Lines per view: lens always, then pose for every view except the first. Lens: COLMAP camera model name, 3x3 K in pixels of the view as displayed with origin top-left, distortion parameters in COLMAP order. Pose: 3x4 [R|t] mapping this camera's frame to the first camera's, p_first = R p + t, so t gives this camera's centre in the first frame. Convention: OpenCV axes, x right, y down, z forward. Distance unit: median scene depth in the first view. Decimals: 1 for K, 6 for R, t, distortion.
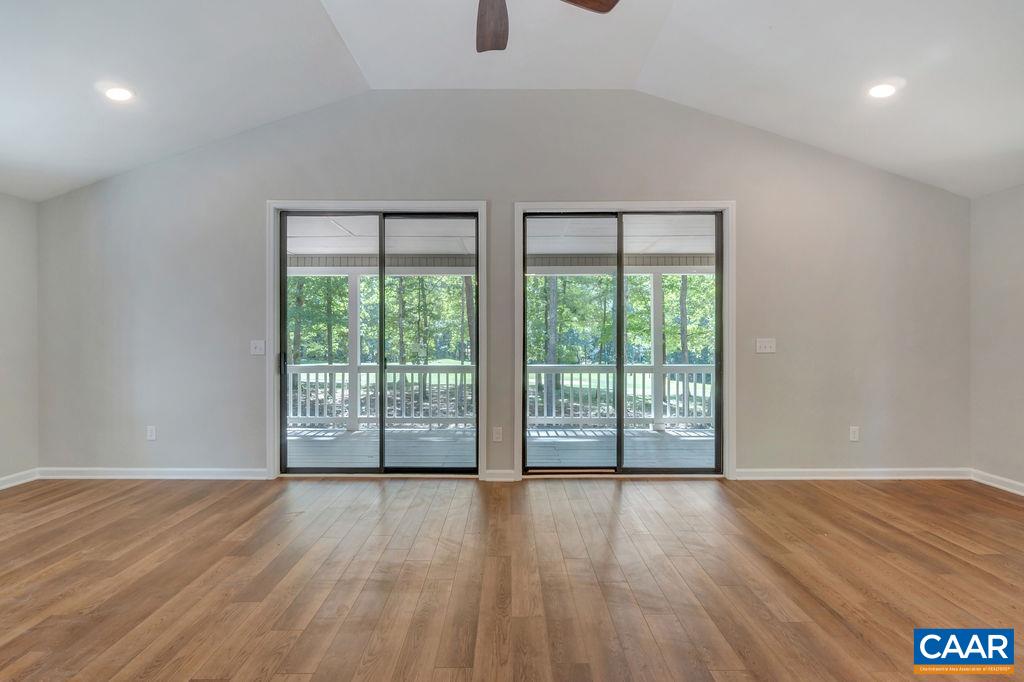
lens RADIAL K [[455.9, 0, 514.3], [0, 455.9, 331.8], [0, 0, 1]] dist [-0.002735, -0.000375]
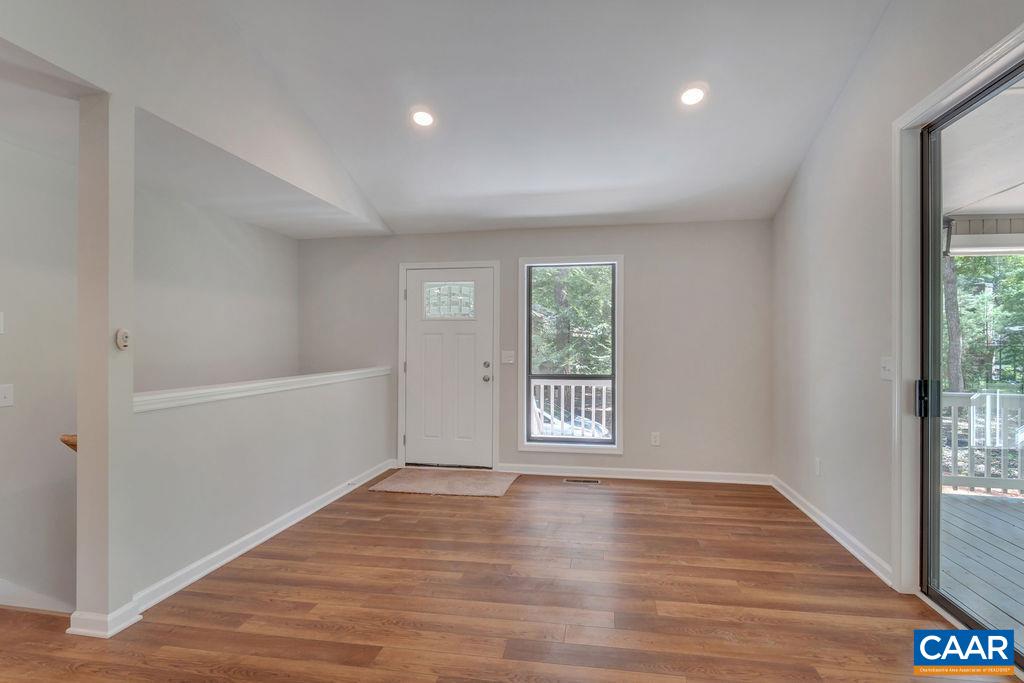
lens RADIAL K [[504.3, 0, 531.7], [0, 504.3, 343.2], [0, 0, 1]] dist [-0.000104, 0.000123]
pose [[-0.150084, -0.002938, -0.988669, 0.259923], [0.003555, 0.999988, -0.003512, -0.010584], [0.988667, -0.004042, -0.150072, 0.770930]]
